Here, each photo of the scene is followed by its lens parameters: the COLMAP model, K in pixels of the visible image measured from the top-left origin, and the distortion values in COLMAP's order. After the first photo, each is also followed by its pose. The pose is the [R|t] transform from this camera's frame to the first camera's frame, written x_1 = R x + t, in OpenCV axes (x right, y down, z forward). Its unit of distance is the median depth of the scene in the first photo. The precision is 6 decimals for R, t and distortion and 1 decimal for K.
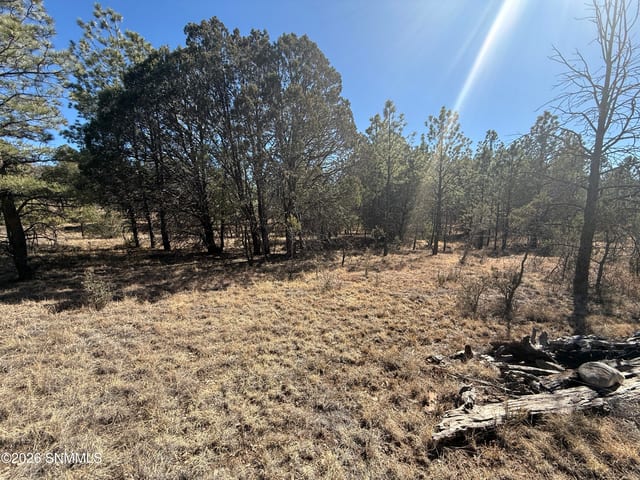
lens RADIAL K [[255.6, 0, 316.7], [0, 255.6, 239.2], [0, 0, 1]] dist [0.001044, 0.000286]
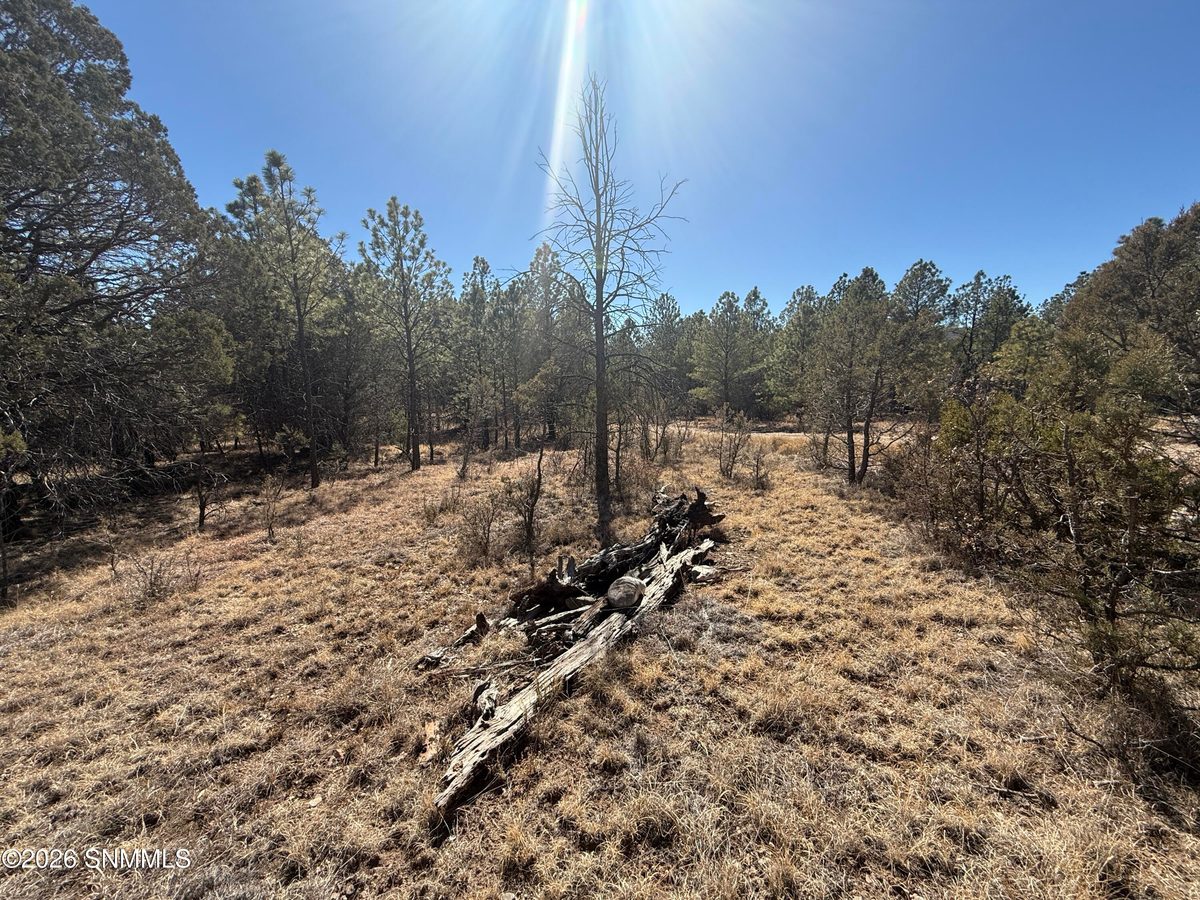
lens RADIAL K [[479.3, 0, 598.9], [0, 479.3, 449.3], [0, 0, 1]] dist [0.001044, 0.000286]
pose [[0.692057, -0.112148, 0.713078, 0.012875], [0.102799, 0.993101, 0.056420, -0.001155], [-0.714486, 0.034258, 0.698811, 0.002036]]
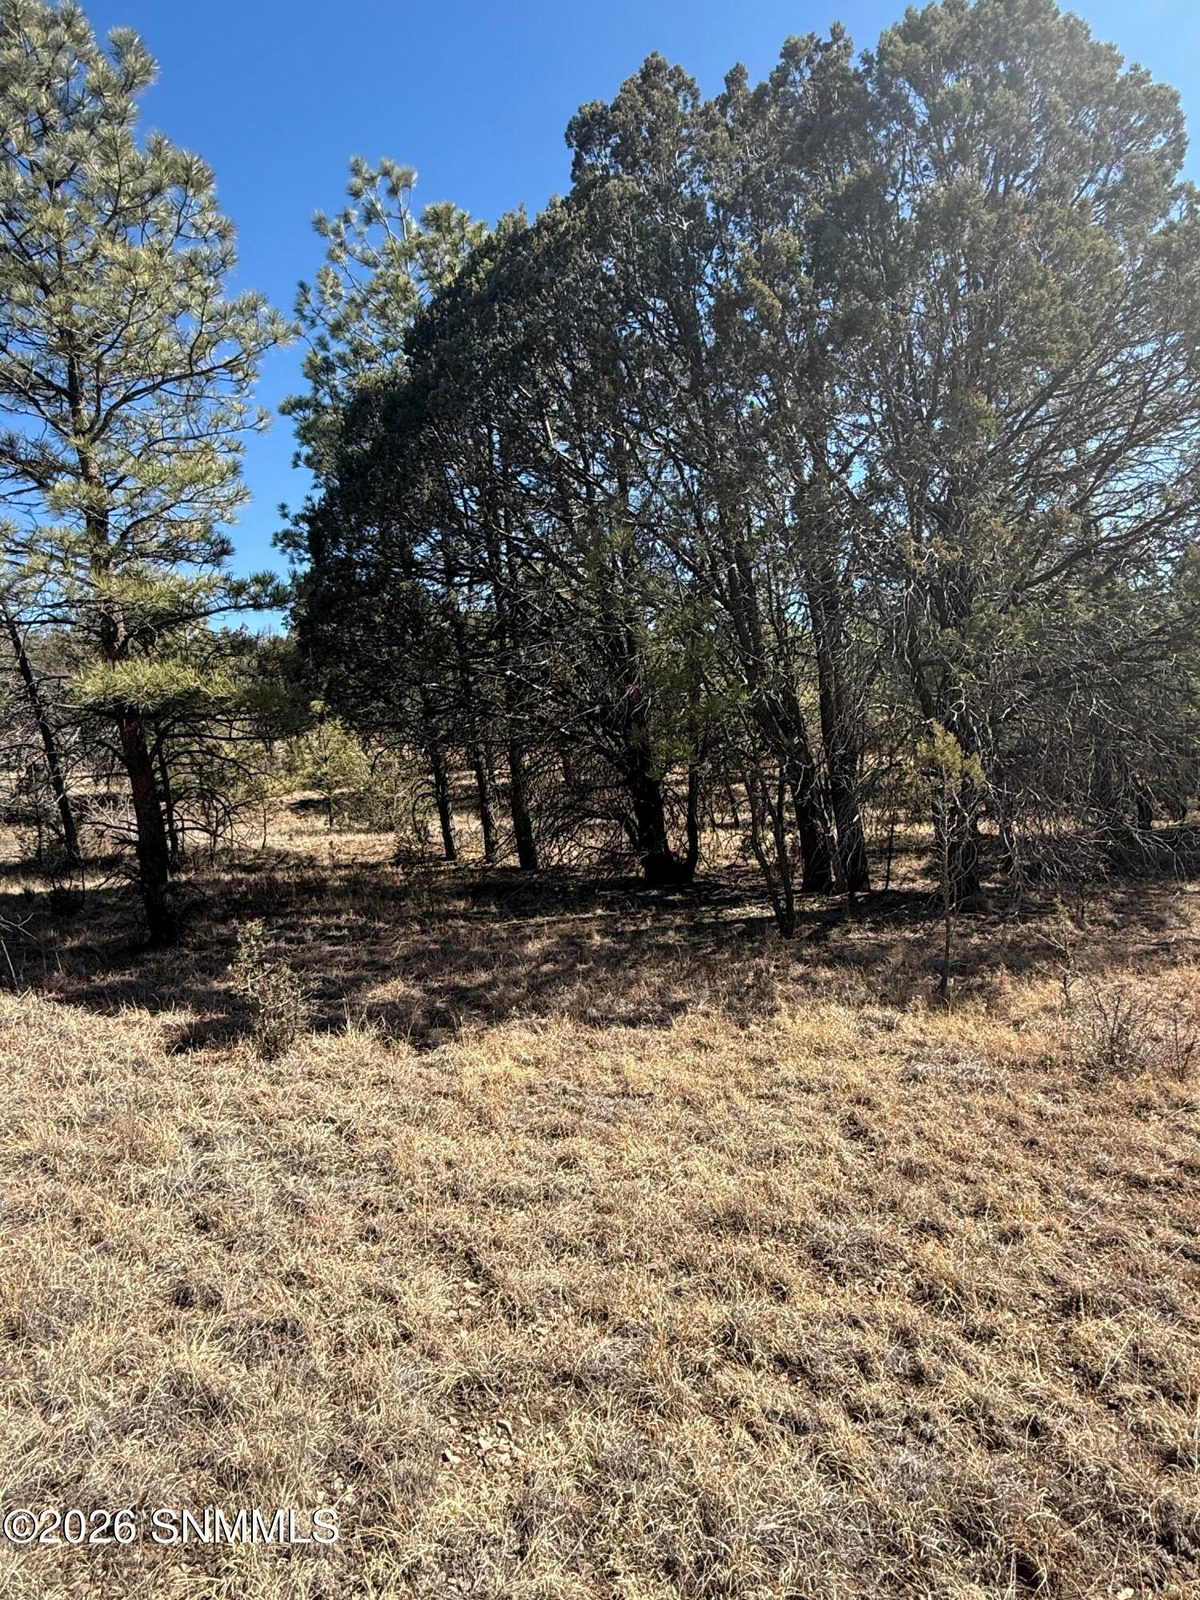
lens RADIAL K [[939.9, 0, 599.2], [0, 939.9, 800.4], [0, 0, 1]] dist [0.000761, -0.000860]
pose [[0.885438, -0.019870, -0.464332, 0.028289], [0.003501, 0.999343, -0.036087, 0.003271], [0.464744, 0.030327, 0.884926, 0.115442]]
